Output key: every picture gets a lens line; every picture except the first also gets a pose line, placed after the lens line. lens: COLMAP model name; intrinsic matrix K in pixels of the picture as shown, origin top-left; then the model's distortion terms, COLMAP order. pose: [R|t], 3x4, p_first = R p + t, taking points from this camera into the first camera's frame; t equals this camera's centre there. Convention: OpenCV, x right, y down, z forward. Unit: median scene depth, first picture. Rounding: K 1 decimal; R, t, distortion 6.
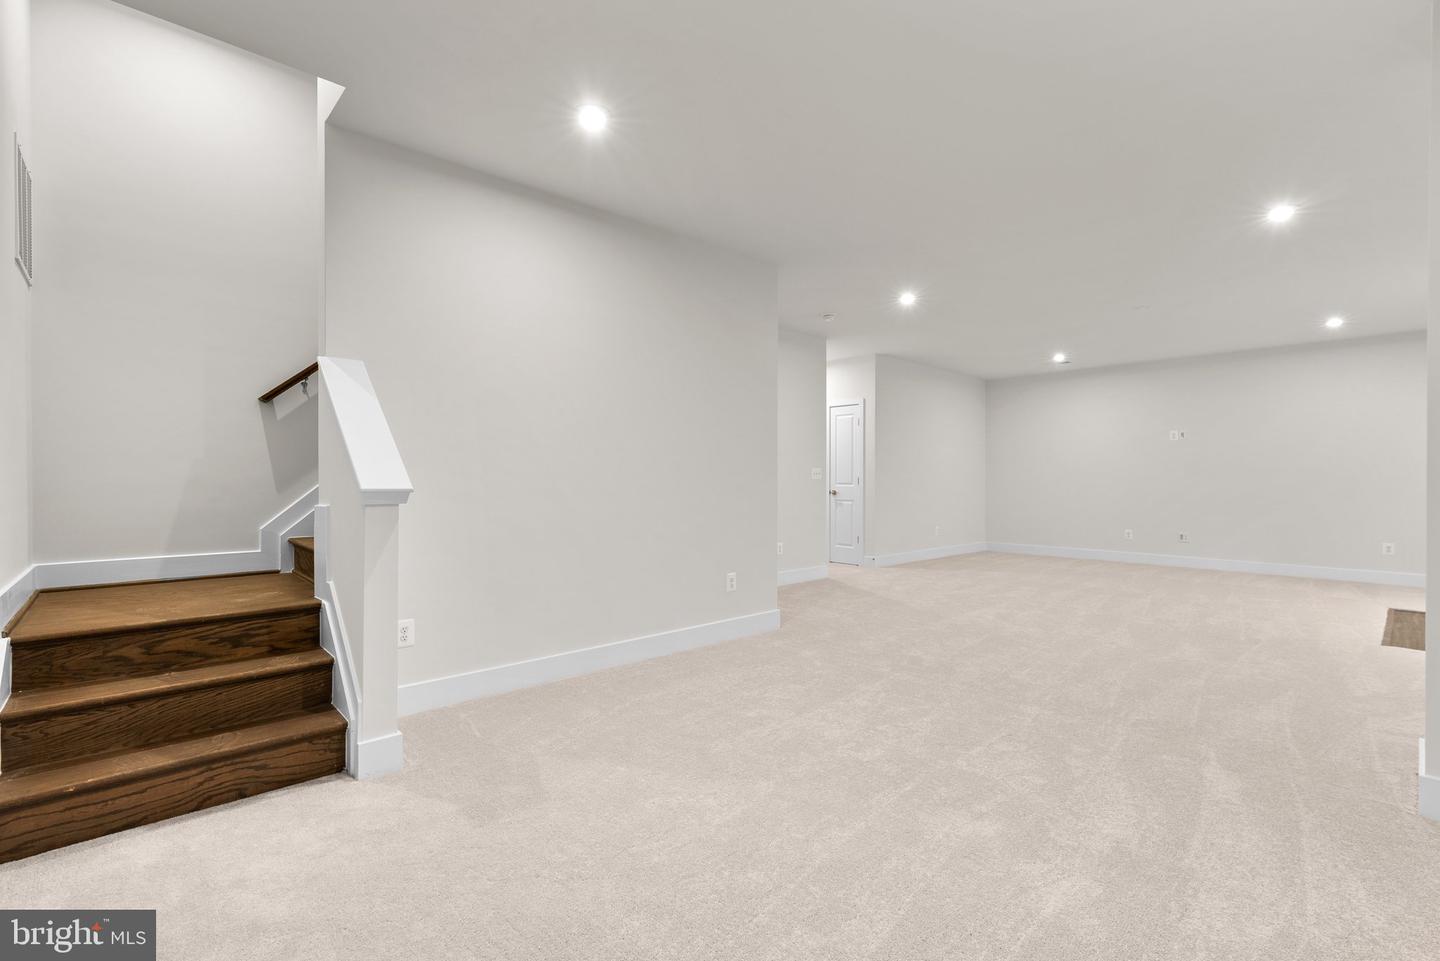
lens RADIAL K [[654.6, 0, 714.3], [0, 654.6, 473.7], [0, 0, 1]] dist [0.000260, 0.000211]
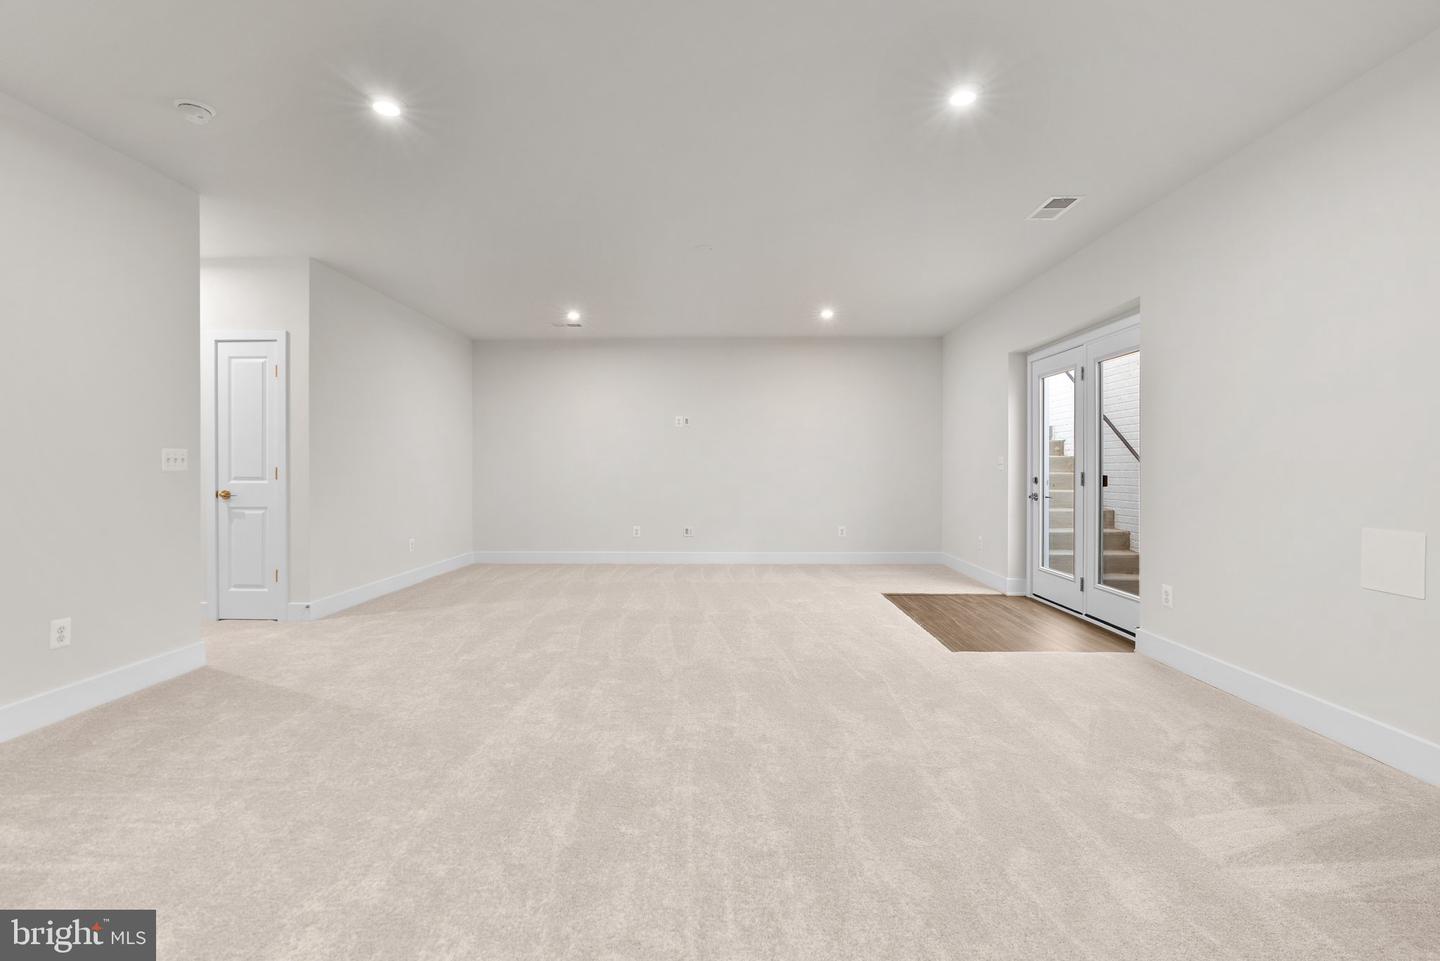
lens RADIAL K [[654.6, 0, 714.3], [0, 654.6, 473.7], [0, 0, 1]] dist [0.000260, 0.000211]
pose [[0.694106, -0.008404, 0.719824, 0.073563], [-0.003672, 0.999878, 0.015215, 0.000881], [-0.719864, -0.013204, 0.693990, 0.326426]]
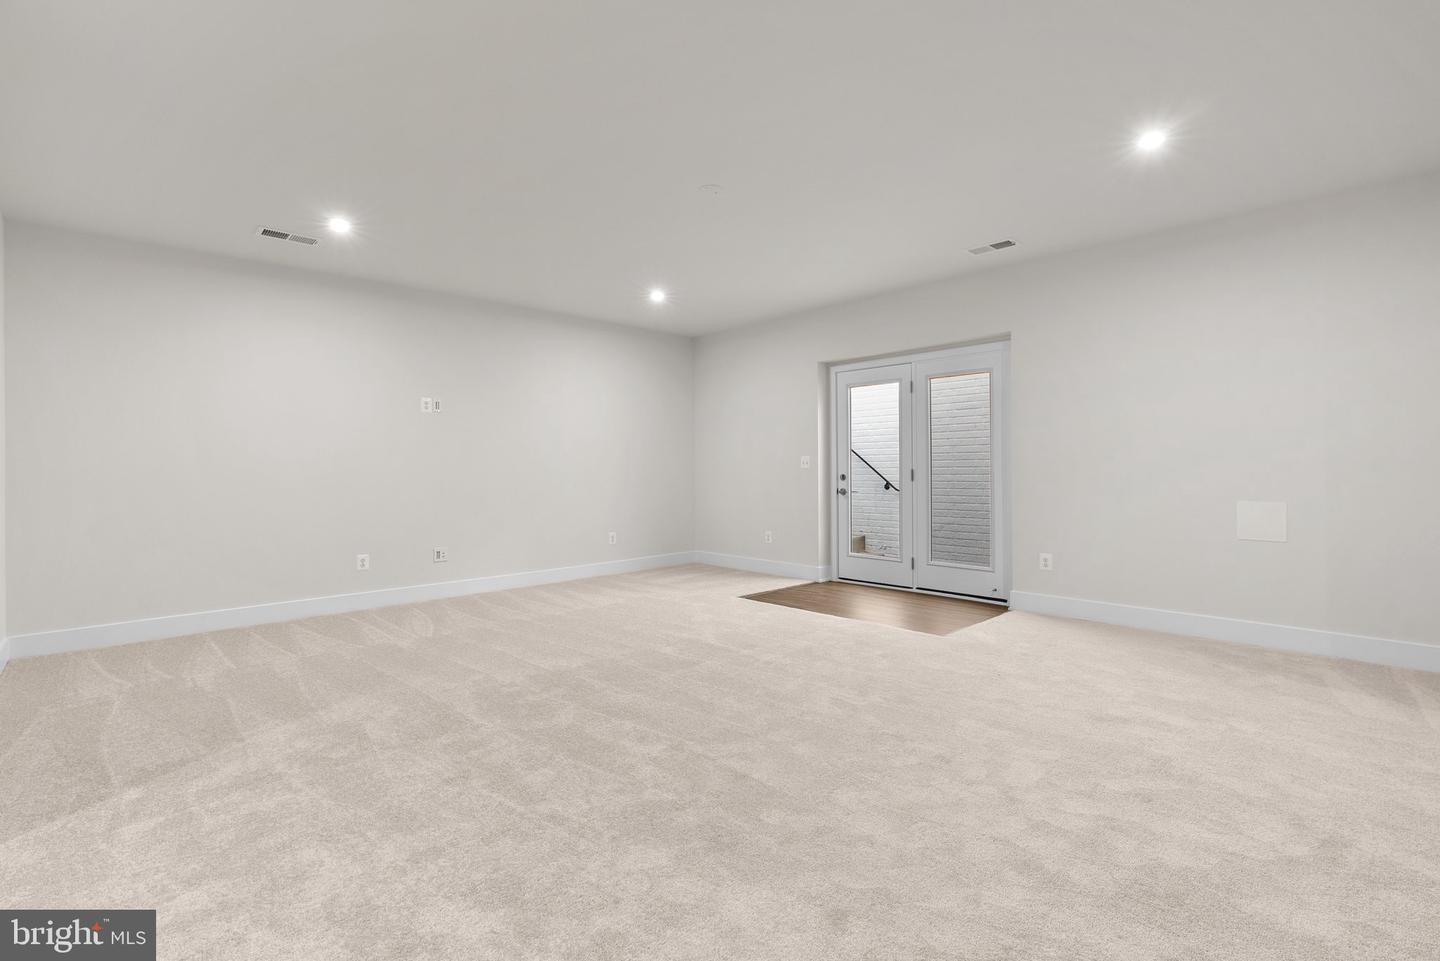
lens RADIAL K [[649.0, 0, 716.0], [0, 649.0, 482.9], [0, 0, 1]] dist [-0.015784, 0.008440]
pose [[-0.019427, -0.024104, 0.999521, 0.032670], [-0.000868, 0.999709, 0.024091, 0.004958], [-0.999811, -0.000399, -0.019442, 0.728592]]
